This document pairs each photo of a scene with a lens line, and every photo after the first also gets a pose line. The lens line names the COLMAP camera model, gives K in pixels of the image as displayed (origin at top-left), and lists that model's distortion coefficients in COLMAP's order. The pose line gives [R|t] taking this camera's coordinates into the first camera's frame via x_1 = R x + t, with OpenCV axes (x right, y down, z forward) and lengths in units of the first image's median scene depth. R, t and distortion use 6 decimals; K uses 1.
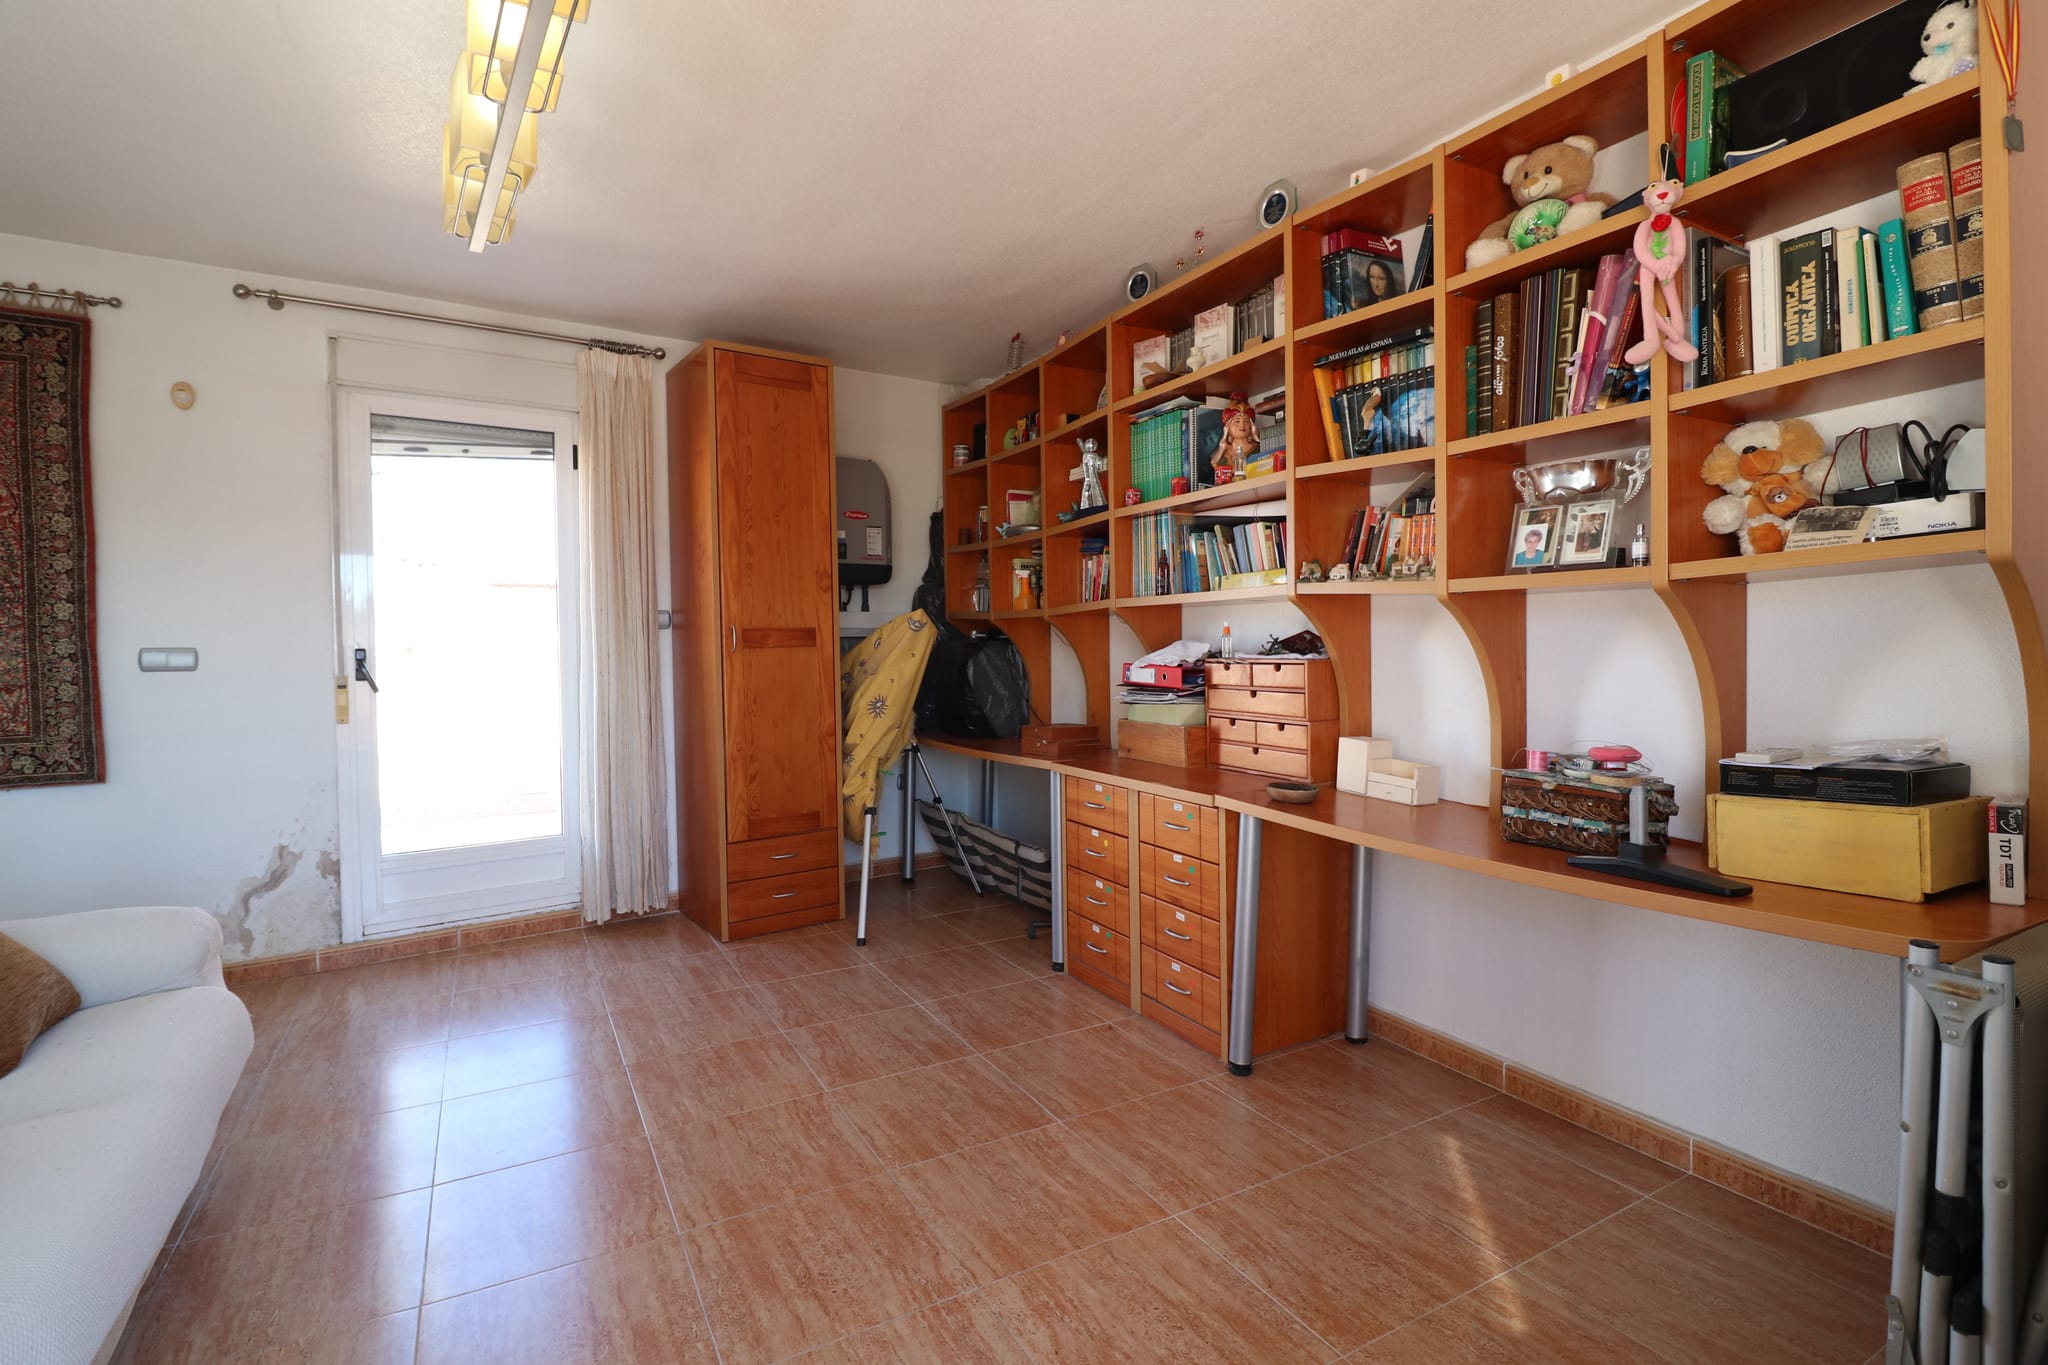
lens RADIAL K [[966.2, 0, 1027.2], [0, 966.2, 661.1], [0, 0, 1]] dist [-0.021824, -0.001752]
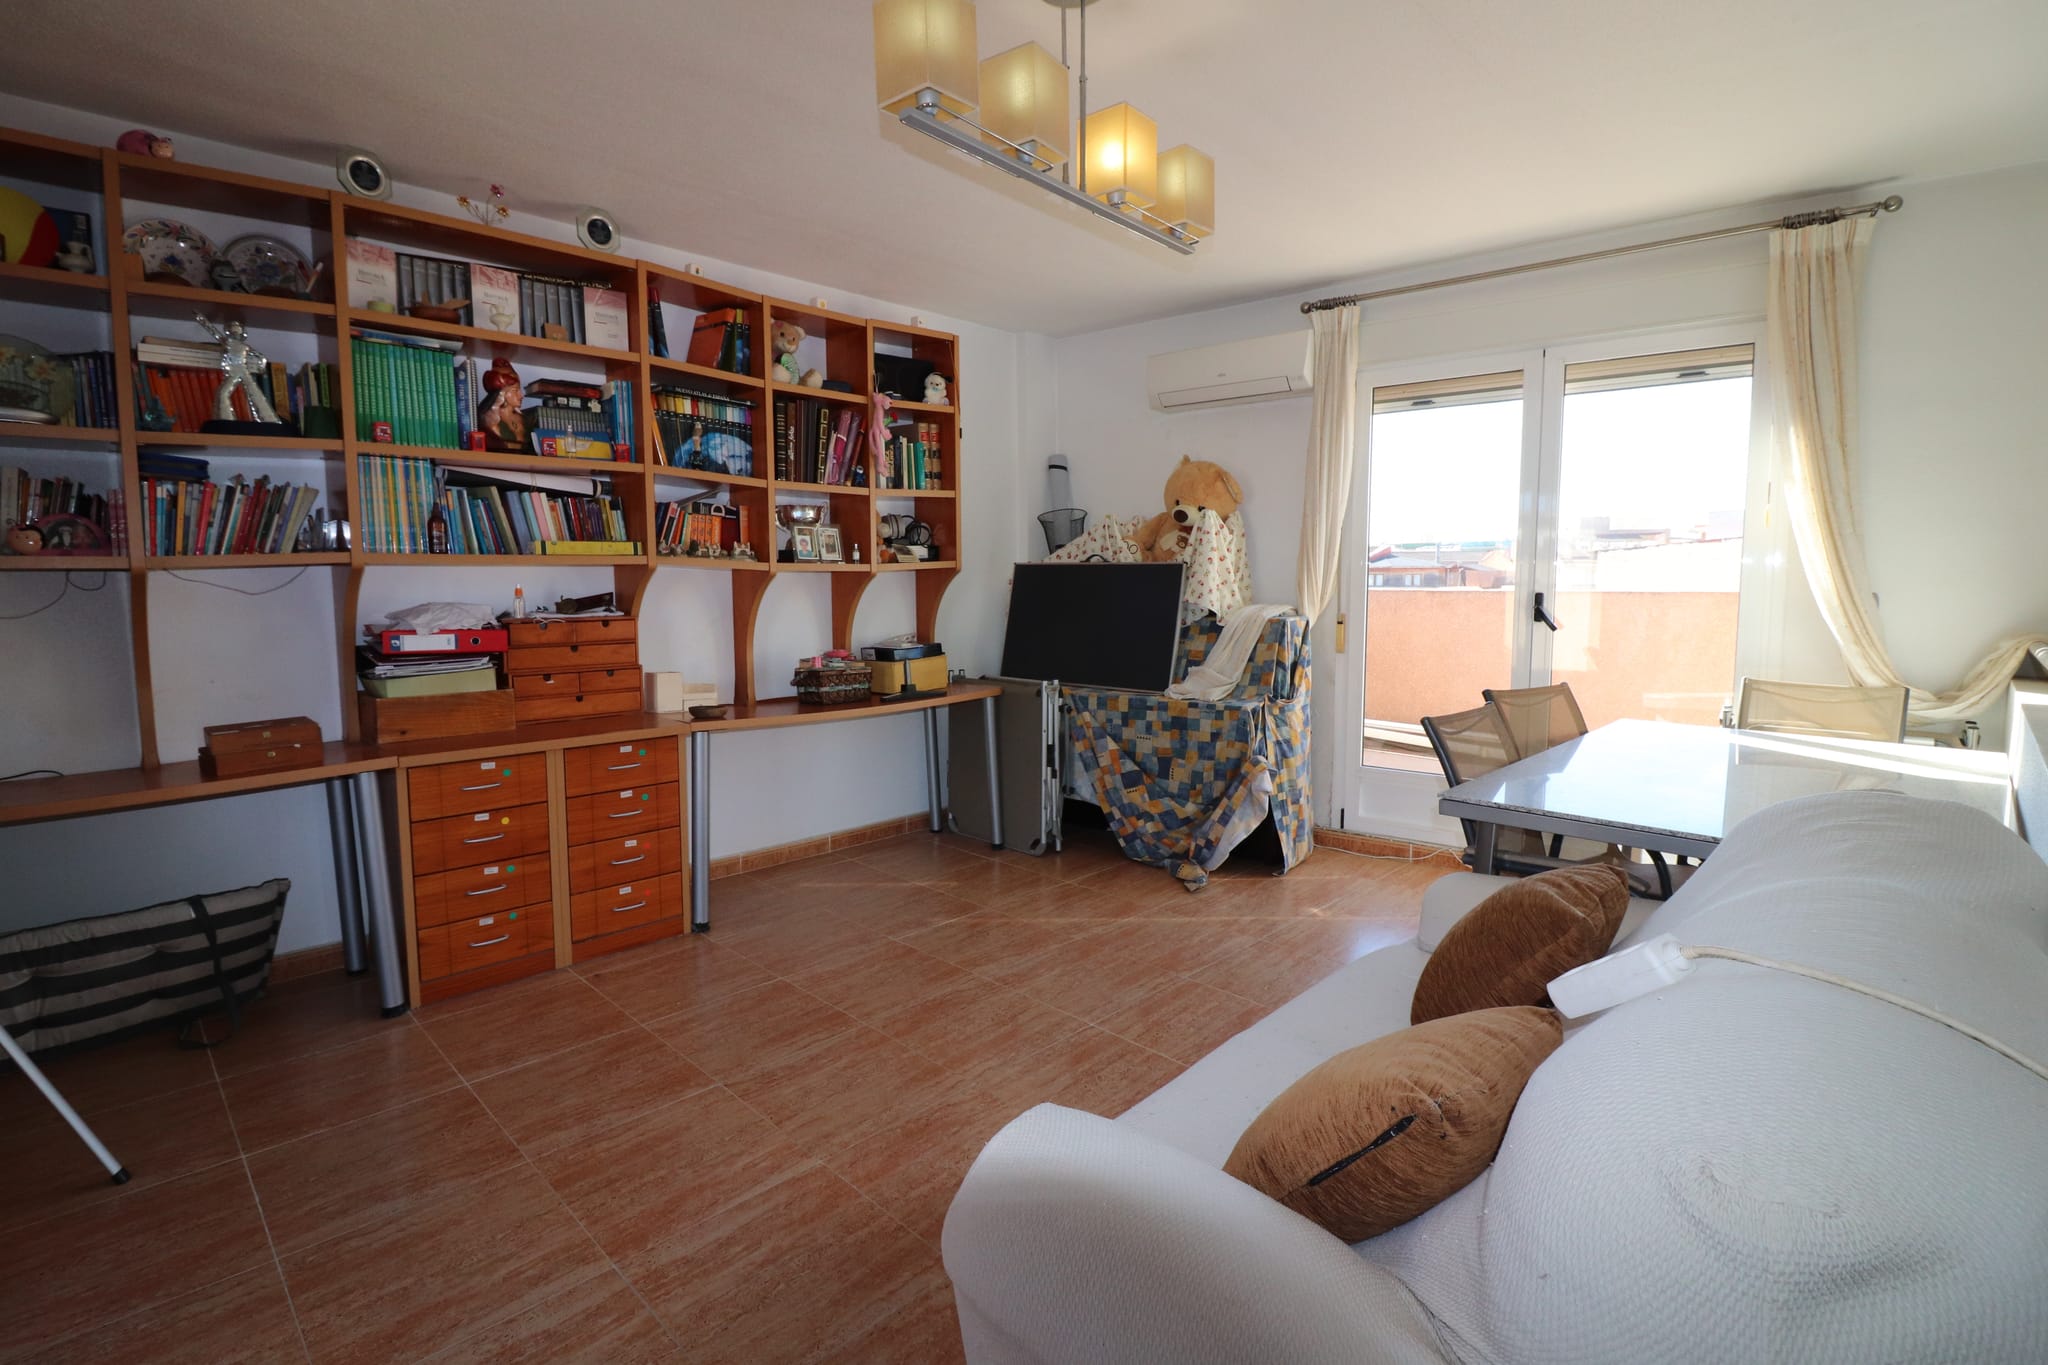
lens RADIAL K [[966.2, 0, 1027.2], [0, 966.2, 661.1], [0, 0, 1]] dist [-0.021824, -0.001752]
pose [[-0.293787, -0.072561, 0.953113, -1.284503], [0.021676, 0.996352, 0.082534, -0.042730], [-0.955625, 0.044907, -0.291143, 1.063232]]
